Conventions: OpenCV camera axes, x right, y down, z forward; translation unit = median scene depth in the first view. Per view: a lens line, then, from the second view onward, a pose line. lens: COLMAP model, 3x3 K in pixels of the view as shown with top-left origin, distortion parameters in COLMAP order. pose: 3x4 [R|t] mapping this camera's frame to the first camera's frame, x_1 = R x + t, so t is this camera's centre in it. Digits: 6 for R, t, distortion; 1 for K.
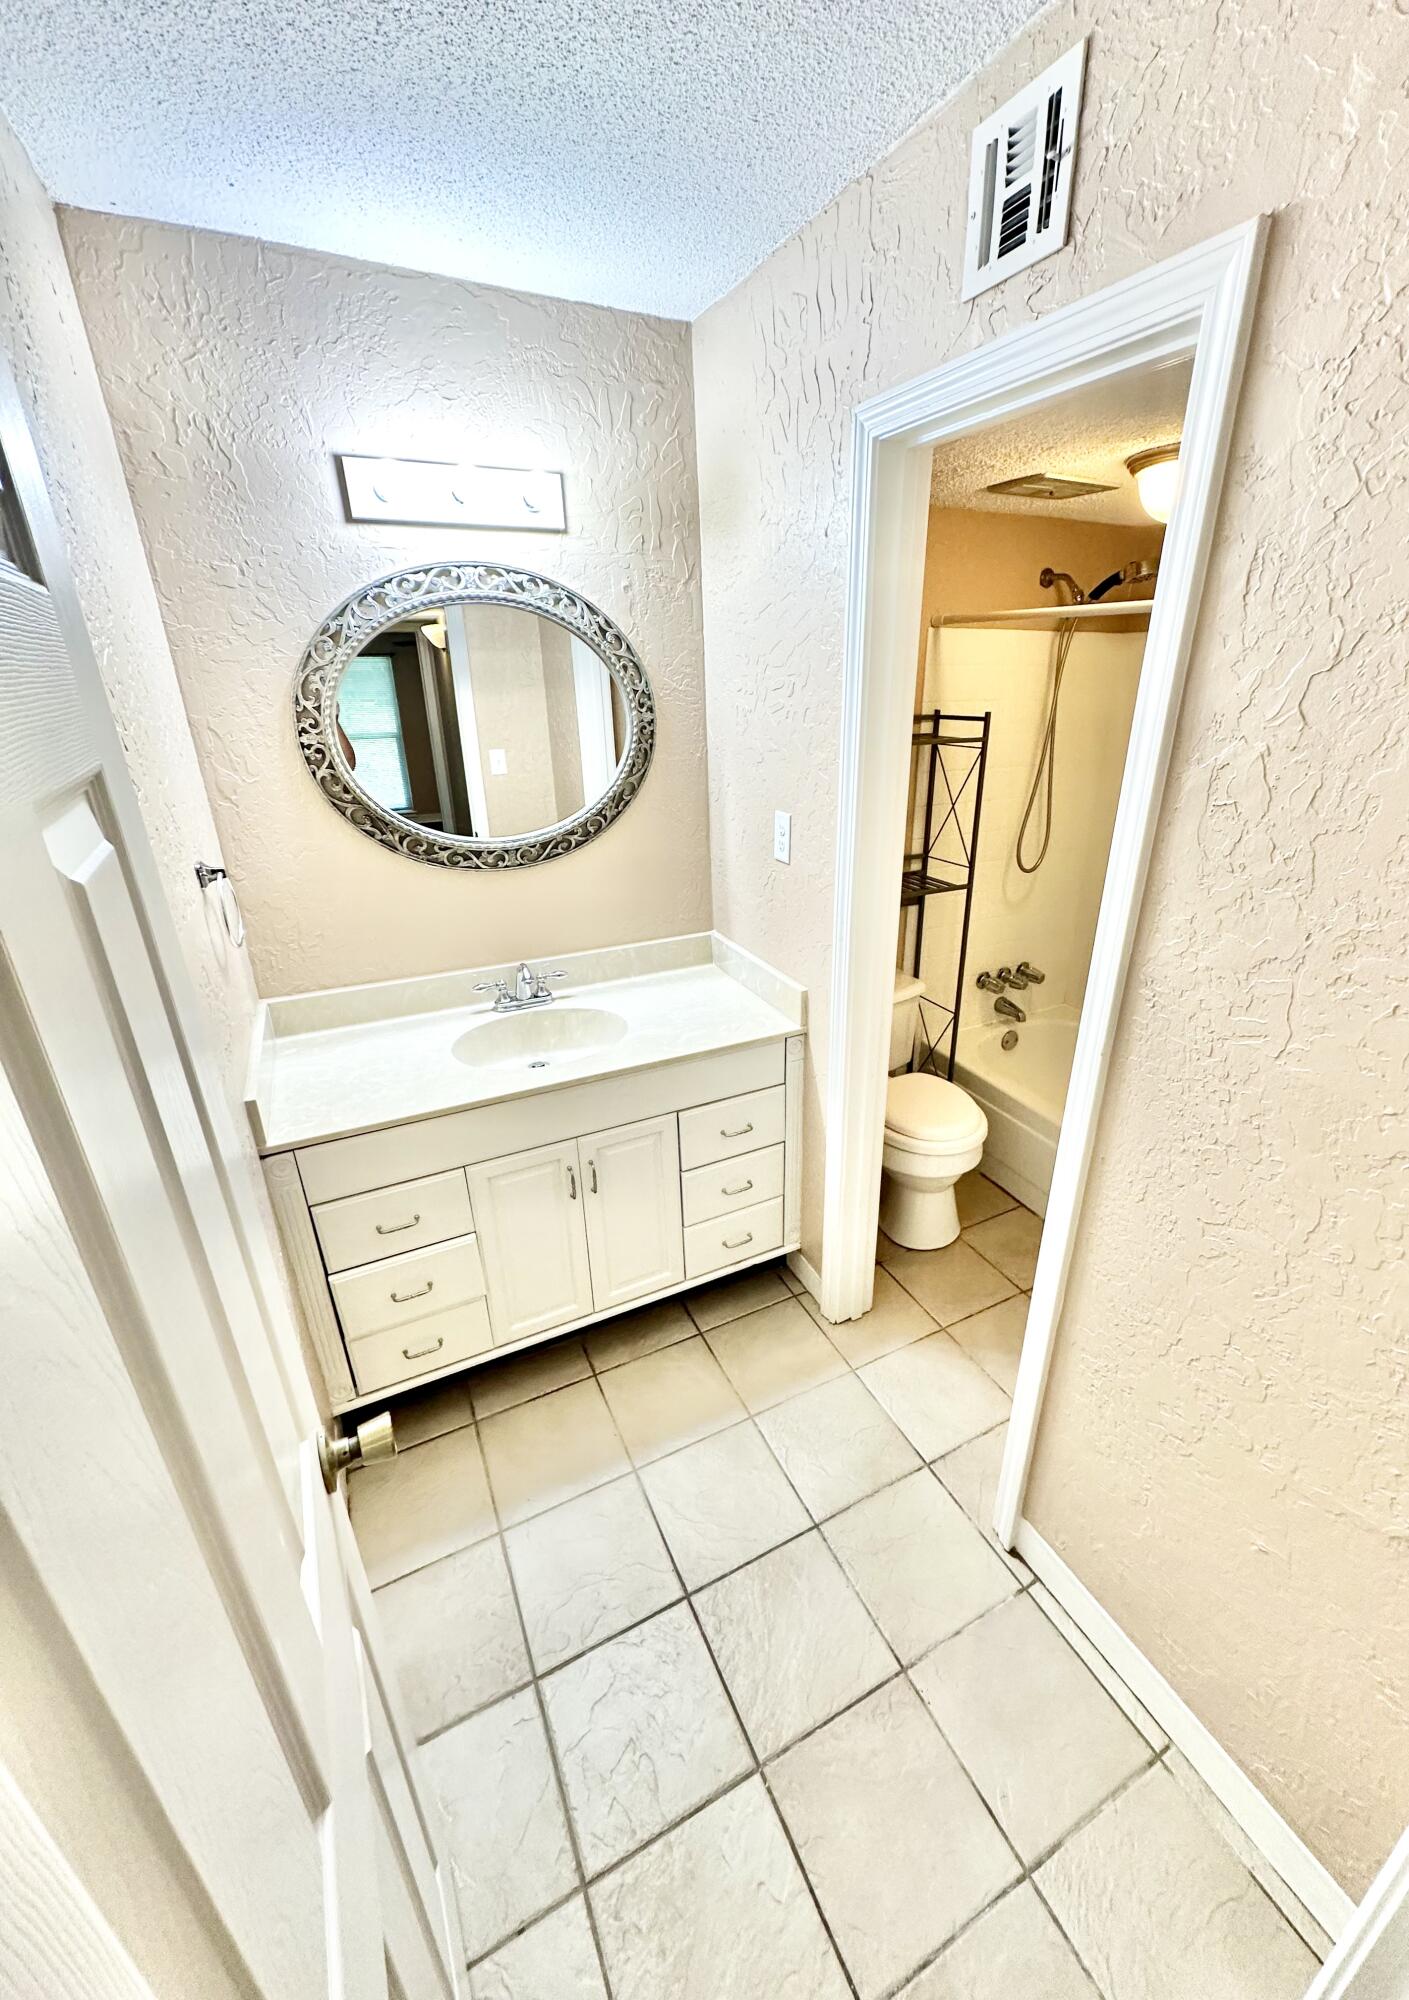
lens RADIAL K [[797.2, 0, 749.5], [0, 797.2, 1002.0], [0, 0, 1]] dist [0.000745, 0.000065]
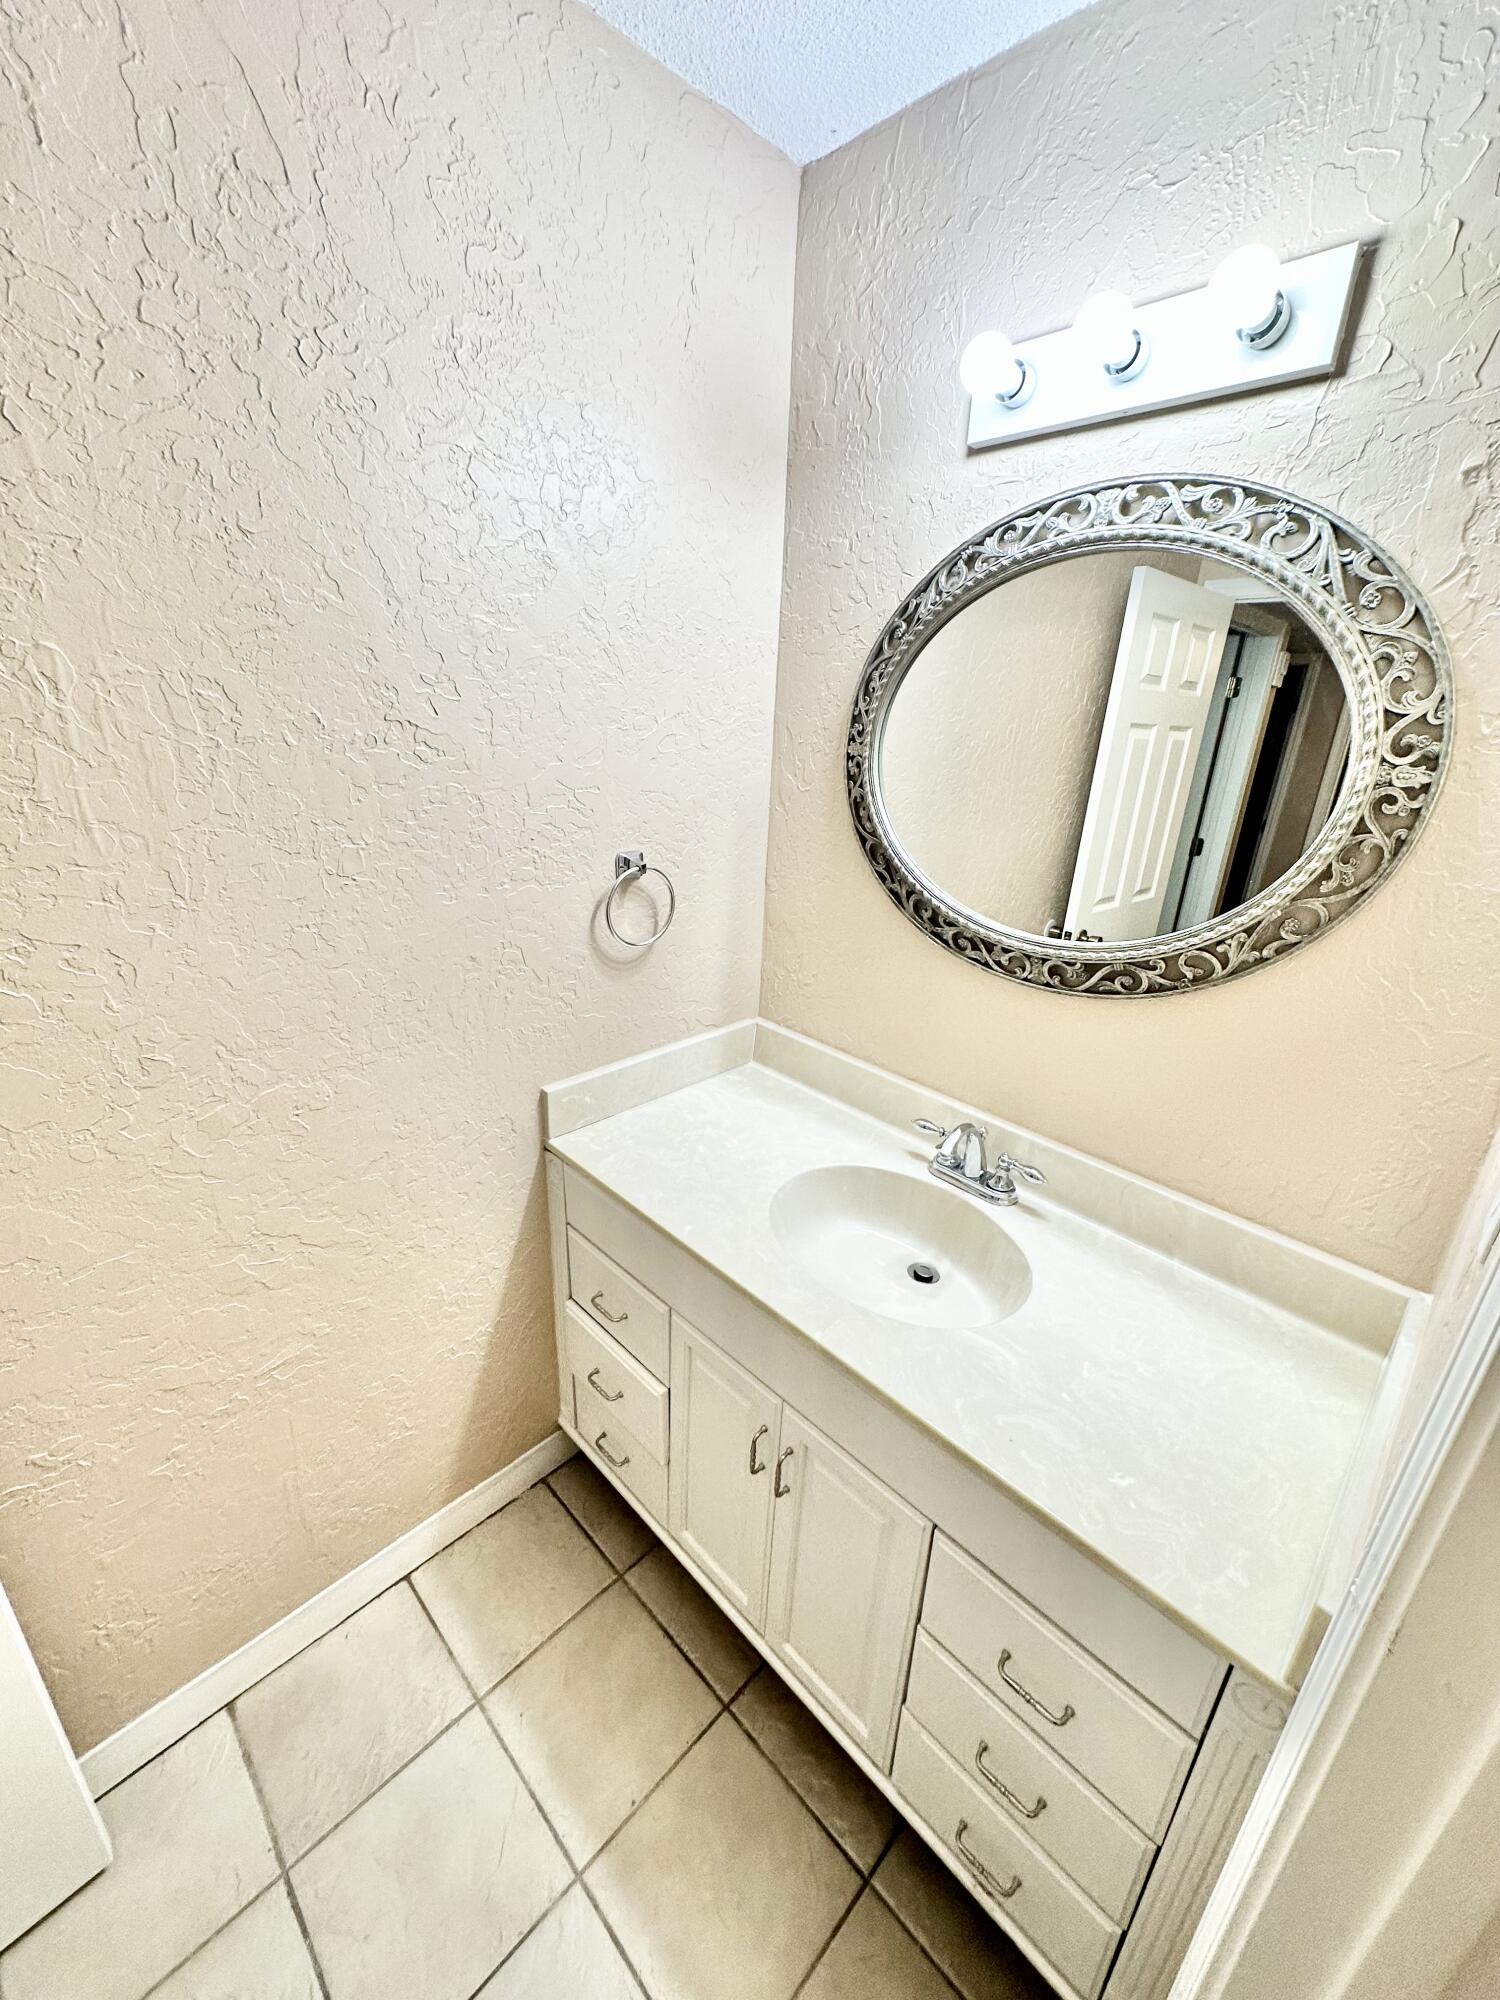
lens RADIAL K [[793.6, 0, 751.0], [0, 793.6, 998.0], [0, 0, 1]] dist [-0.003392, 0.001113]
pose [[0.301368, 0.350384, -0.886797, 0.196864], [-0.409433, 0.887483, 0.211513, -0.211291], [0.861128, 0.299341, 0.410918, 0.594210]]
